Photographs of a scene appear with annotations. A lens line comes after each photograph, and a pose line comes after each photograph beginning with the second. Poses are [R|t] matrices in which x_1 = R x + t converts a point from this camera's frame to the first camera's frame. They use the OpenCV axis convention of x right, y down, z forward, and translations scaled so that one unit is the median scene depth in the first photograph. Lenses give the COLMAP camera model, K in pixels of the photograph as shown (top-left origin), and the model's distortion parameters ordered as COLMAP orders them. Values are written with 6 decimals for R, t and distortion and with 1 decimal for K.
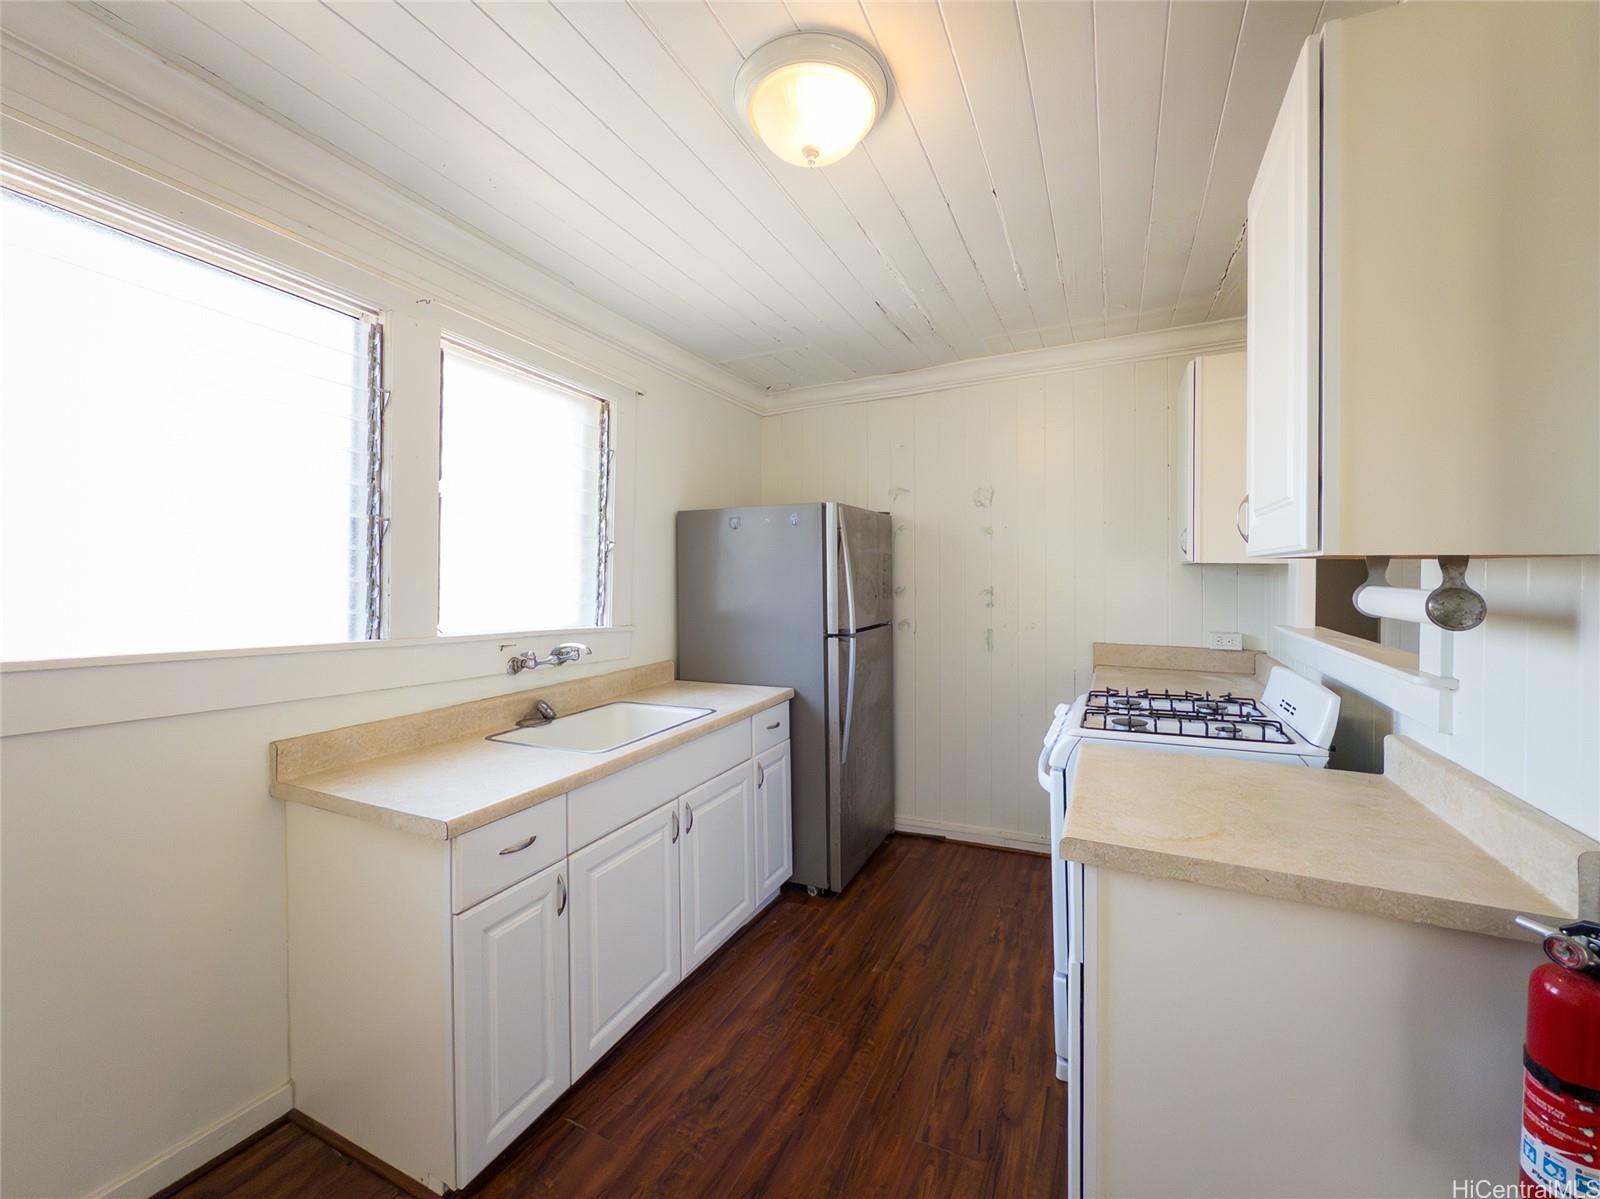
lens RADIAL K [[651.1, 0, 816.9], [0, 651.1, 576.9], [0, 0, 1]] dist [-0.005667, 0.001175]
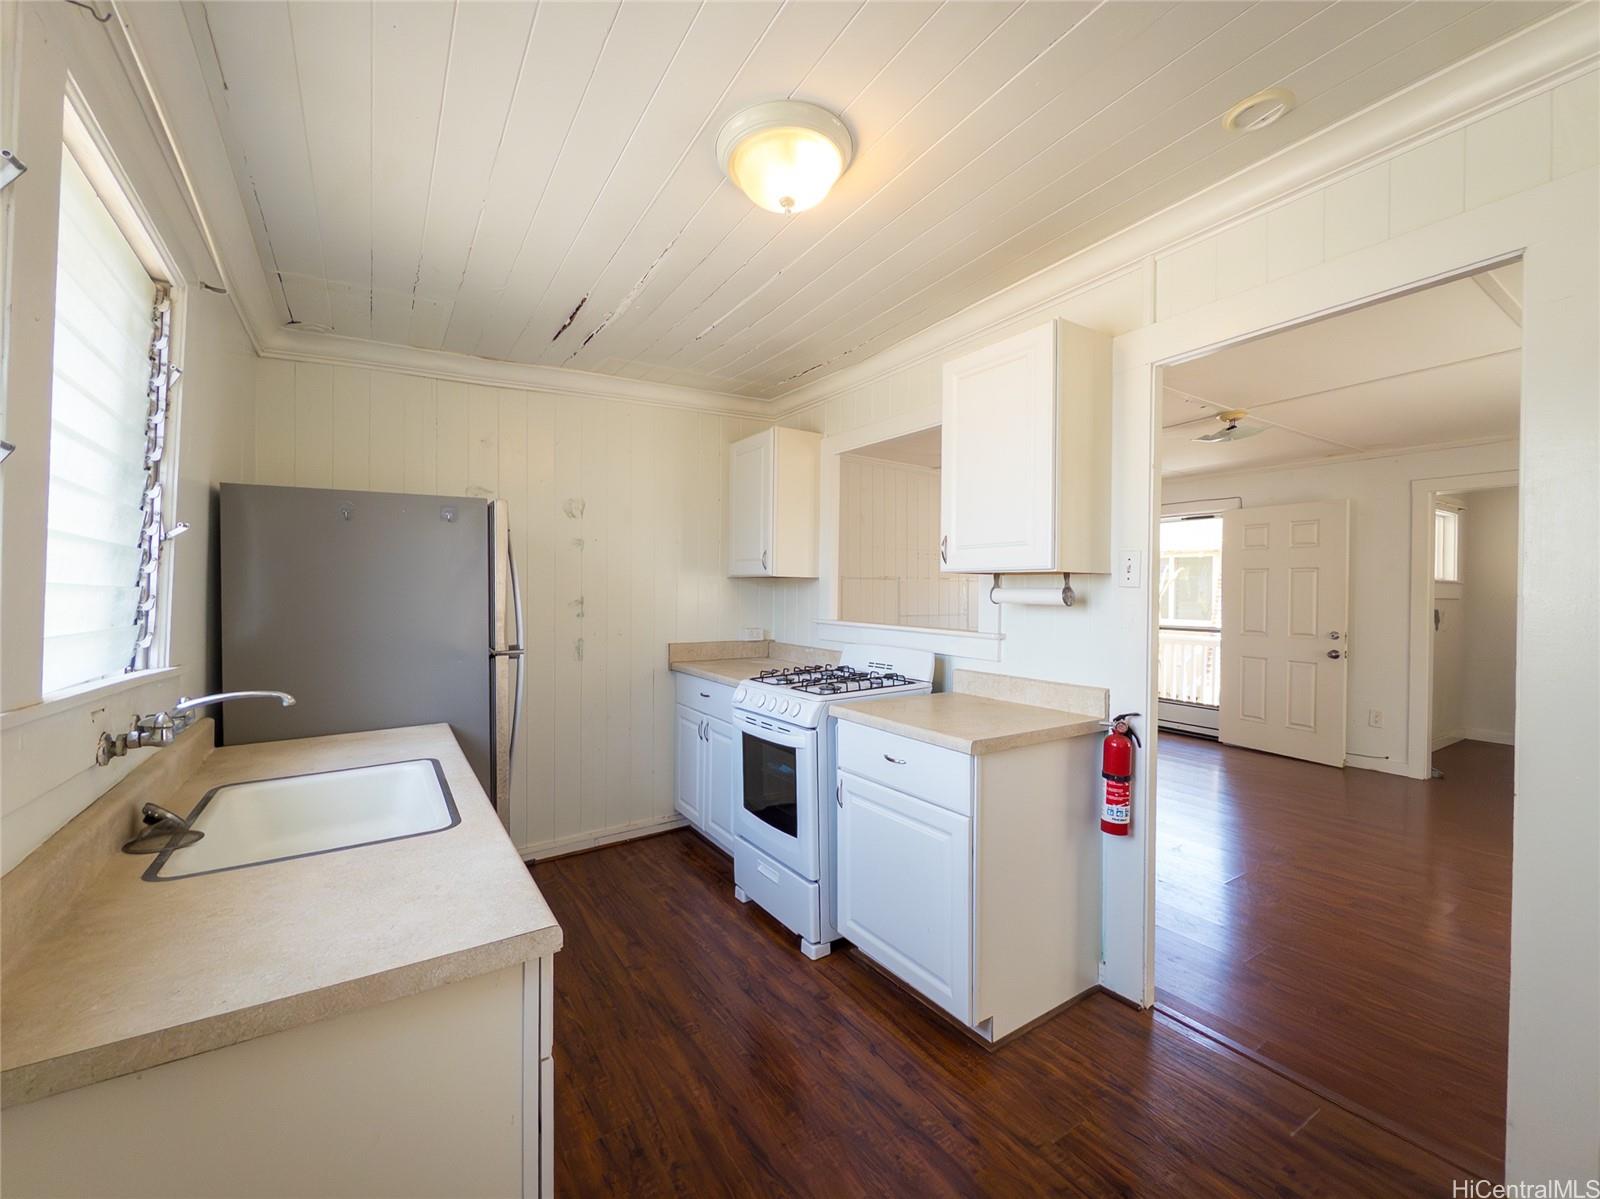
lens RADIAL K [[651.1, 0, 798.6], [0, 651.1, 594.5], [0, 0, 1]] dist [-0.005667, 0.001175]
pose [[0.539265, -0.005741, 0.842117, -0.529774], [0.003705, 0.999983, 0.004445, 0.010216], [-0.842128, 0.000723, 0.539277, 0.210725]]
